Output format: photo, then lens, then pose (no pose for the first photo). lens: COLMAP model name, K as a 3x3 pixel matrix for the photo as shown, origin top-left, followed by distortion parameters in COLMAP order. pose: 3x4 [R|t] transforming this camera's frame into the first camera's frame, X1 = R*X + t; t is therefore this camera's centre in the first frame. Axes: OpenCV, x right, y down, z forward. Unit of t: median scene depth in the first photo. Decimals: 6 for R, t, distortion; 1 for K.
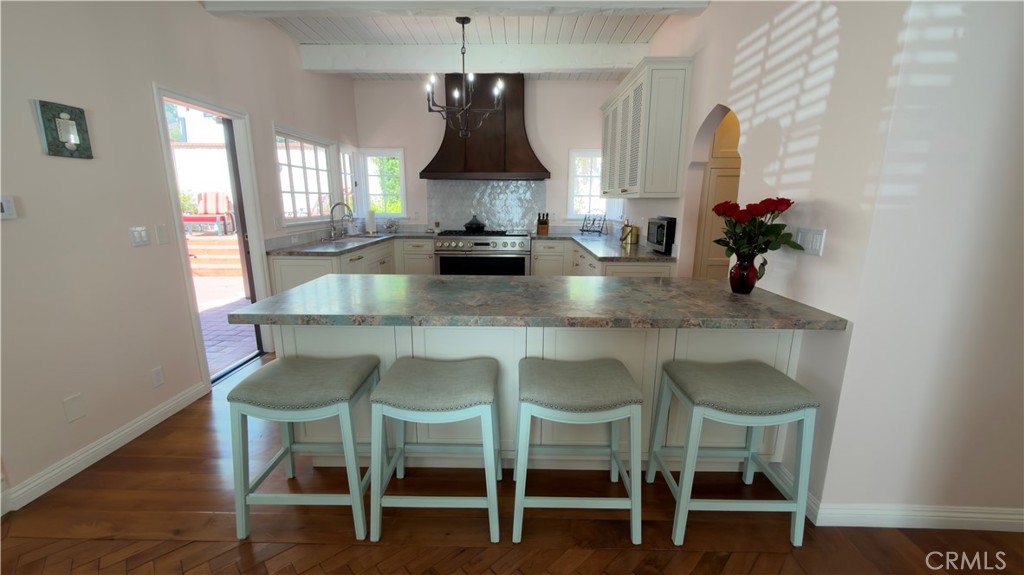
lens RADIAL K [[405.6, 0, 513.8], [0, 405.6, 286.7], [0, 0, 1]] dist [0.002041, -0.000806]
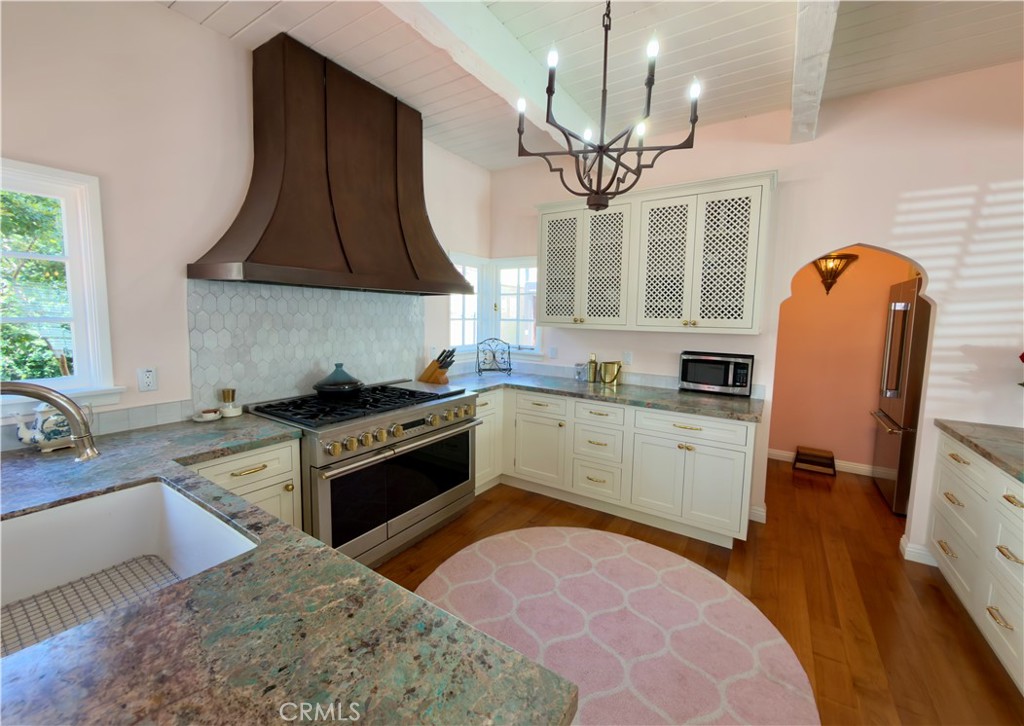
lens RADIAL K [[411.2, 0, 513.9], [0, 411.2, 359.6], [0, 0, 1]] dist [-0.001151, 0.000366]
pose [[0.526745, -0.090716, 0.845169, -0.886929], [0.159080, 0.987242, 0.006820, -0.347156], [-0.835005, 0.130857, 0.534456, 1.330174]]
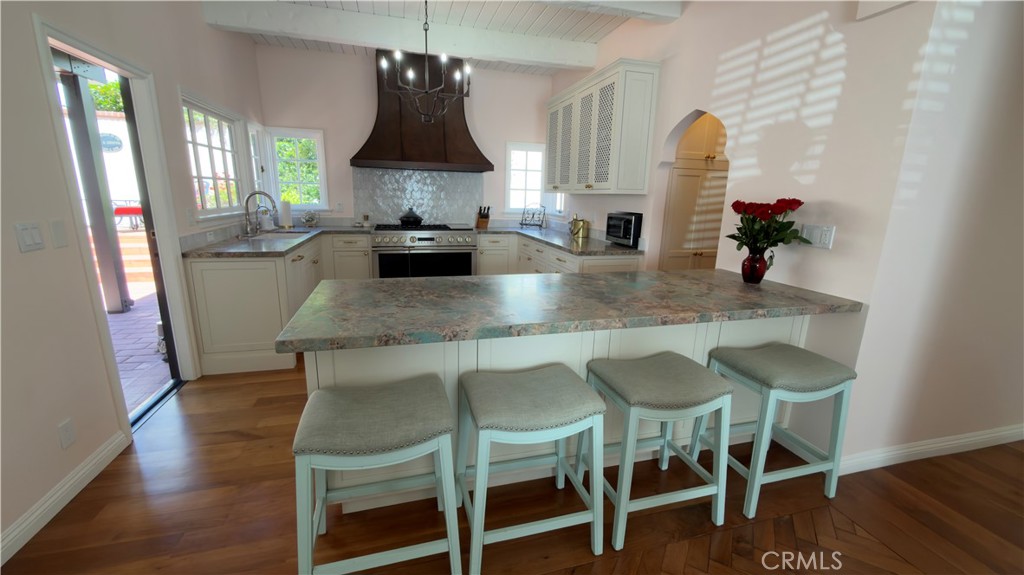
lens RADIAL K [[405.6, 0, 512.2], [0, 405.6, 287.4], [0, 0, 1]] dist [0.002041, -0.000806]
pose [[0.958289, -0.045478, 0.282161, -0.331000], [0.039551, 0.998862, 0.026668, -0.023719], [-0.283052, -0.014396, 0.958996, 0.100610]]
